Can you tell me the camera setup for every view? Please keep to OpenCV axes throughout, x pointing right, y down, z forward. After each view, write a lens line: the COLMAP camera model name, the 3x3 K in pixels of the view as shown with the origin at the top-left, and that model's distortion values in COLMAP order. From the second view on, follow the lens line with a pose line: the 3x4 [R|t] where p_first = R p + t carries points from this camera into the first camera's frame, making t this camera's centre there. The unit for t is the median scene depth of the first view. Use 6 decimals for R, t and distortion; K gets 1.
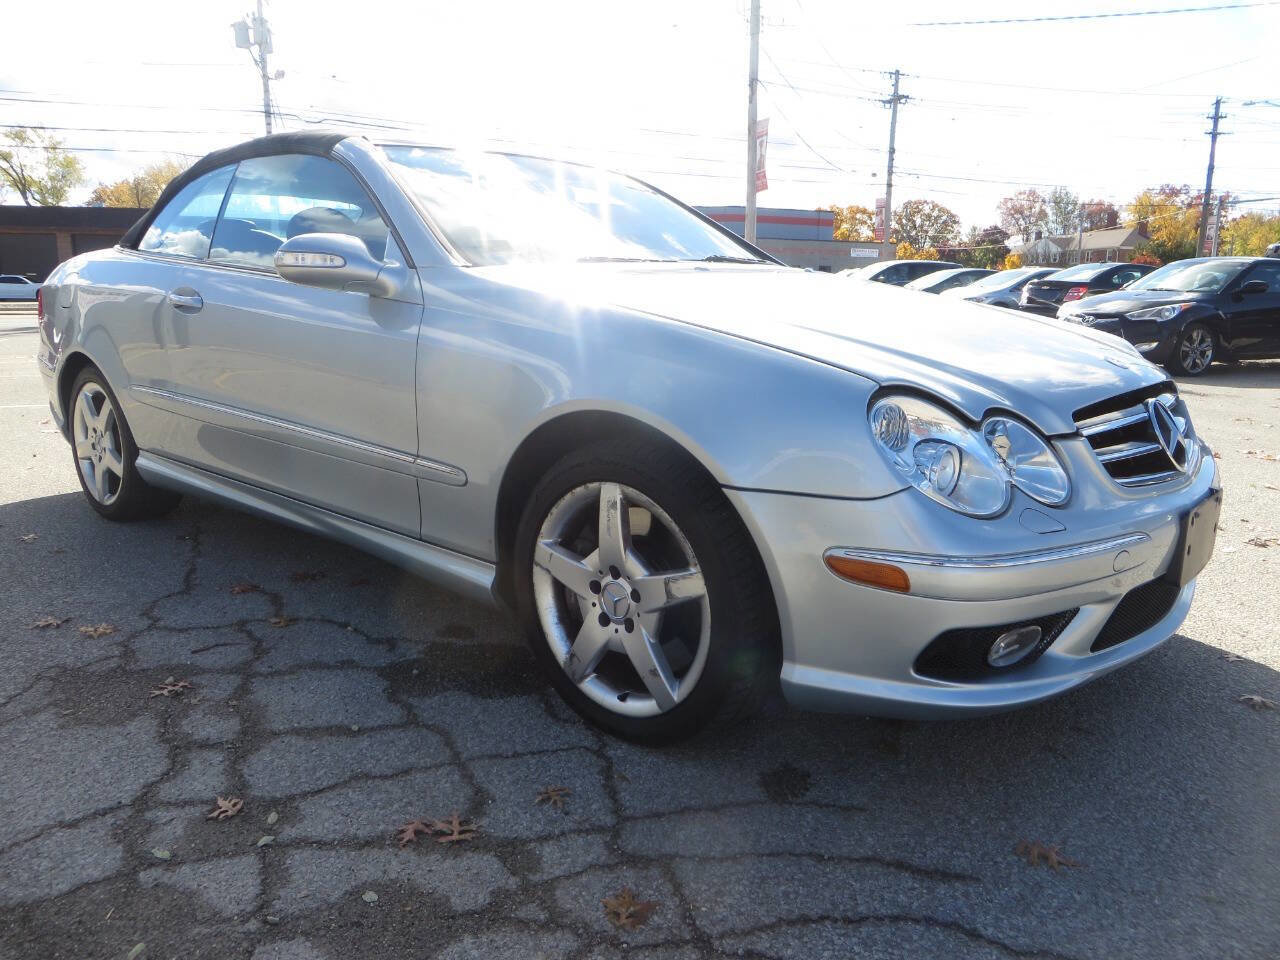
lens RADIAL K [[959.4, 0, 636.9], [0, 959.4, 488.8], [0, 0, 1]] dist [-0.013858, 0.005165]
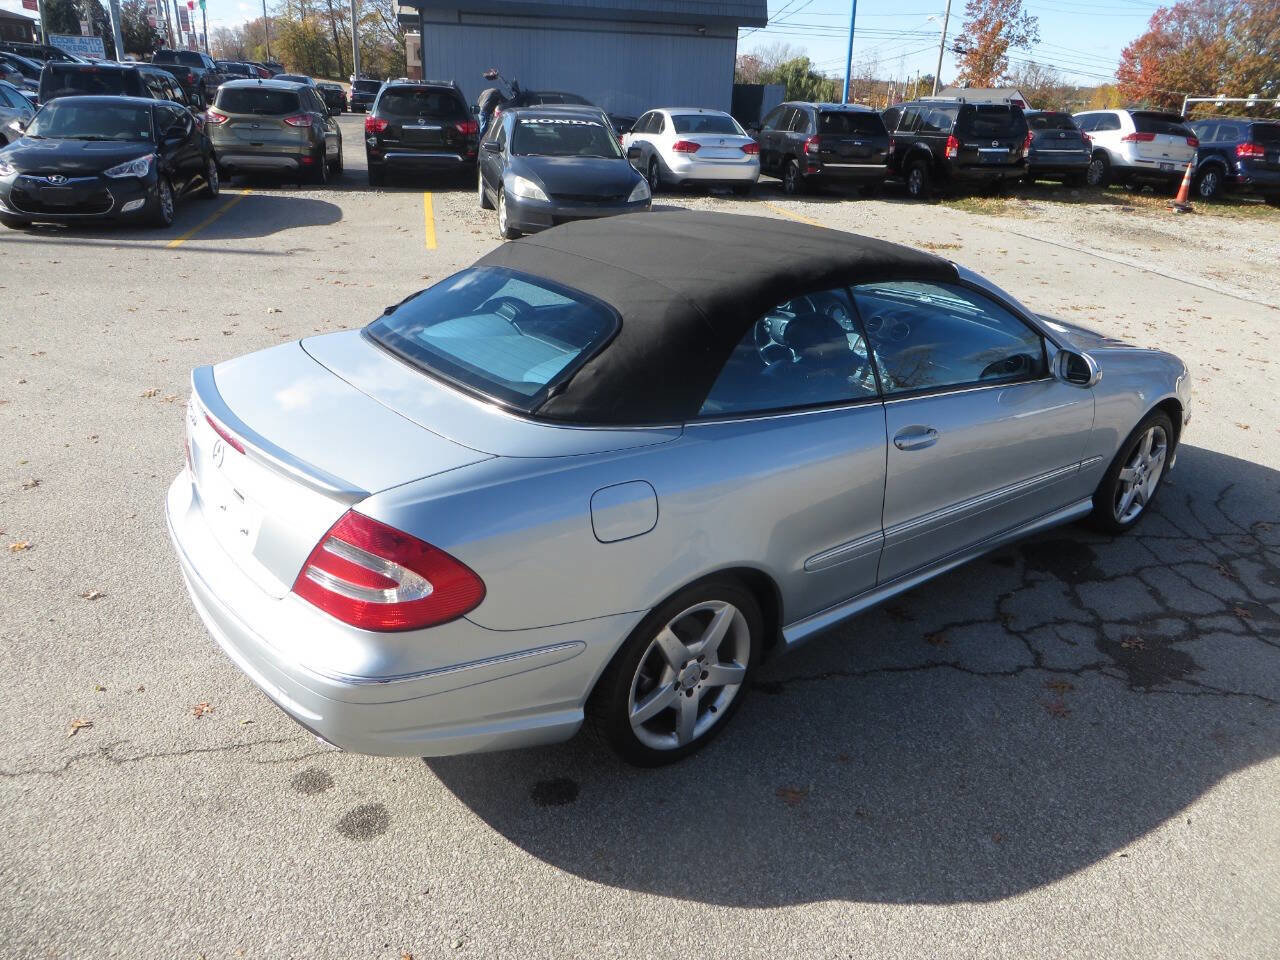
lens RADIAL K [[959.4, 0, 656.3], [0, 959.4, 479.8], [0, 0, 1]] dist [-0.013858, 0.005165]
pose [[0.157492, -0.388715, 0.907798, -2.368456], [0.160845, 0.917092, 0.364790, -0.930939], [-0.974333, 0.088563, 0.206958, 1.691611]]
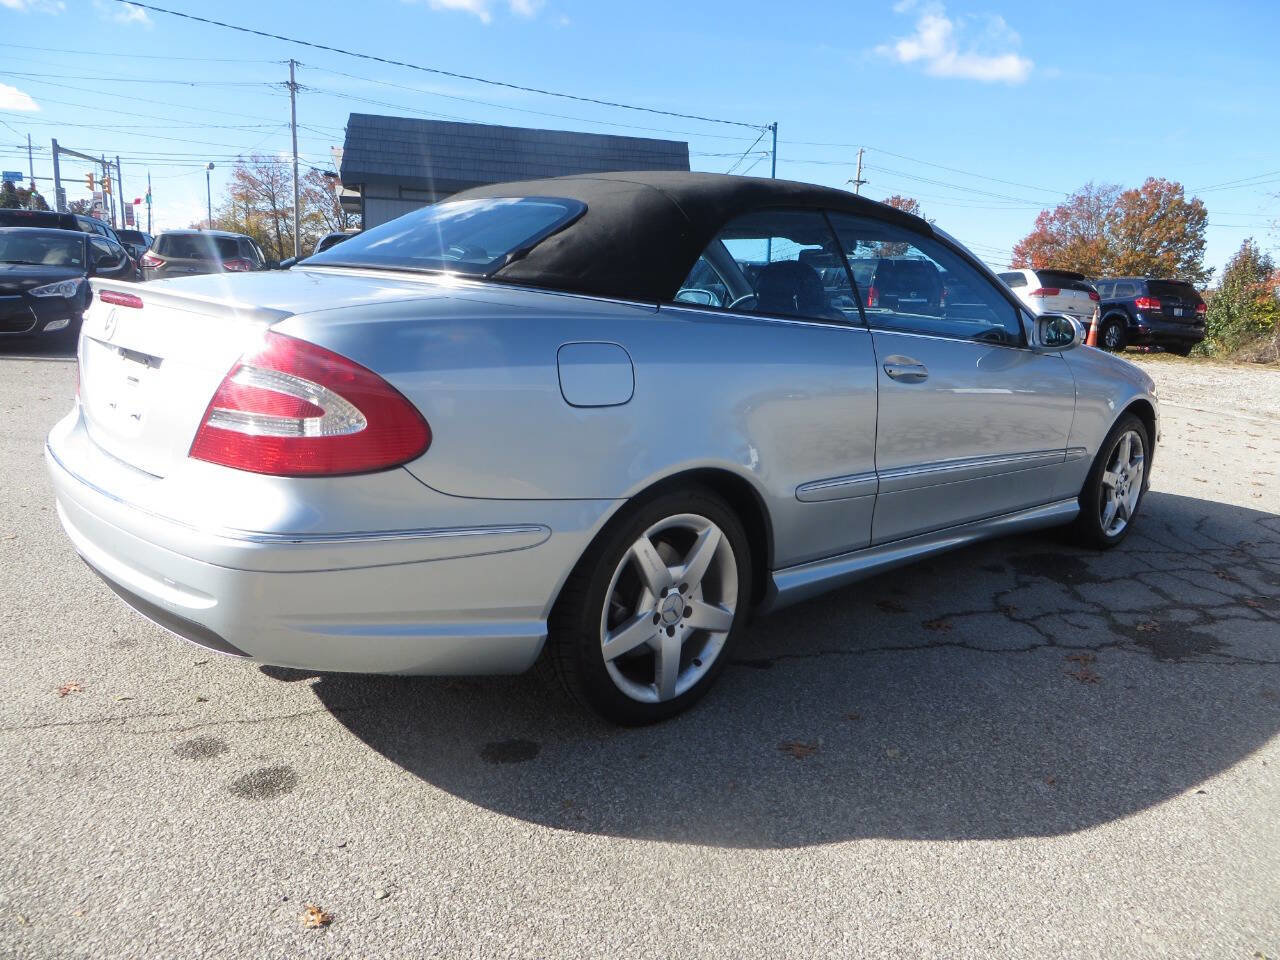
lens RADIAL K [[959.4, 0, 653.6], [0, 959.4, 476.4], [0, 0, 1]] dist [-0.013858, 0.005165]
pose [[0.089489, -0.208226, 0.973978, -2.314379], [0.158440, 0.968425, 0.192481, -0.508778], [-0.983305, 0.137092, 0.119655, 1.825229]]
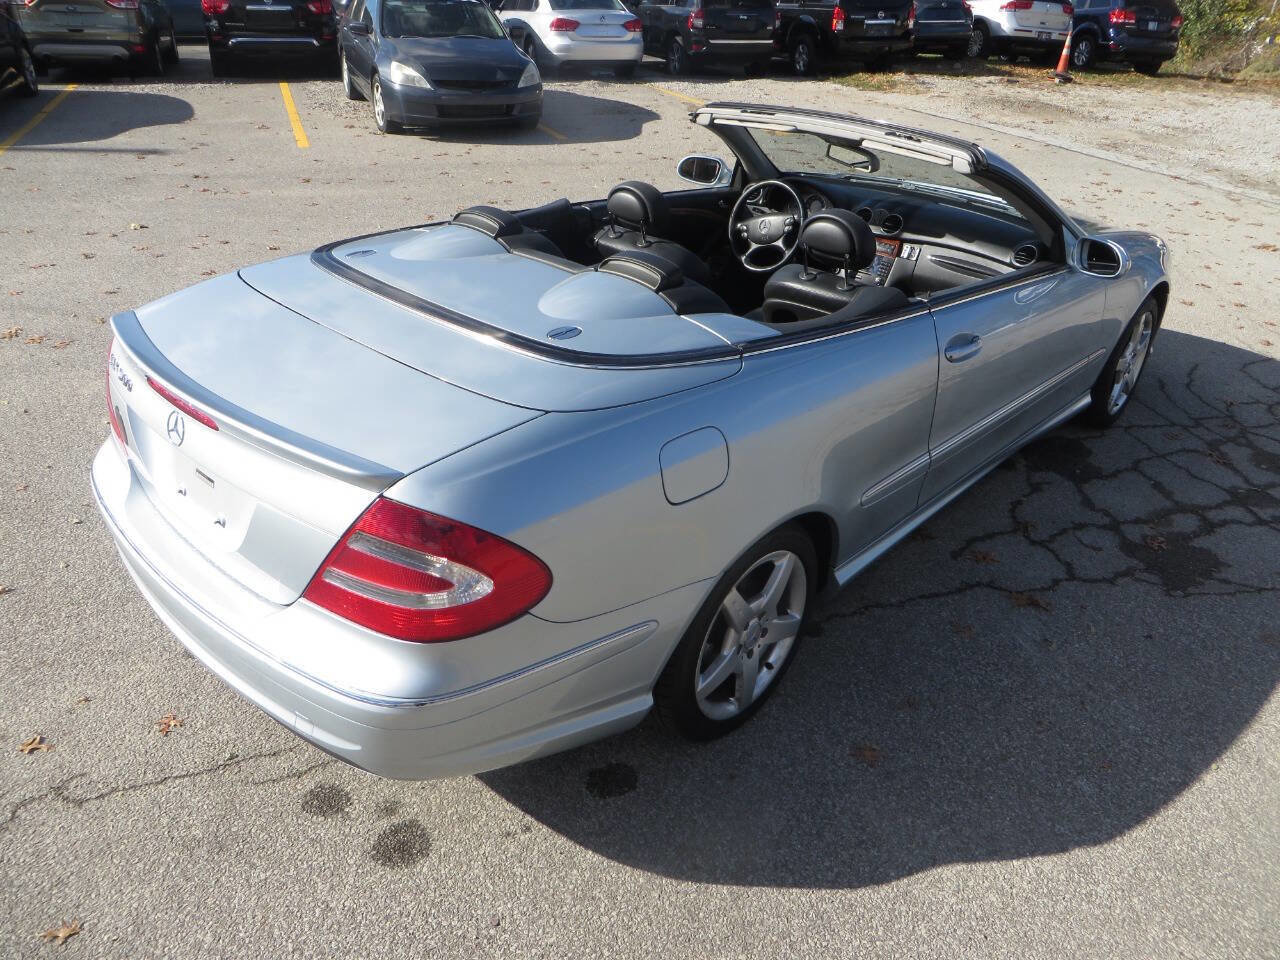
lens RADIAL K [[959.4, 0, 653.8], [0, 959.4, 476.4], [0, 0, 1]] dist [-0.013858, 0.005165]
pose [[0.016552, -0.489134, 0.872052, -2.171372], [0.170713, 0.860747, 0.479553, -0.945936], [-0.985182, 0.140933, 0.097748, 1.950087]]
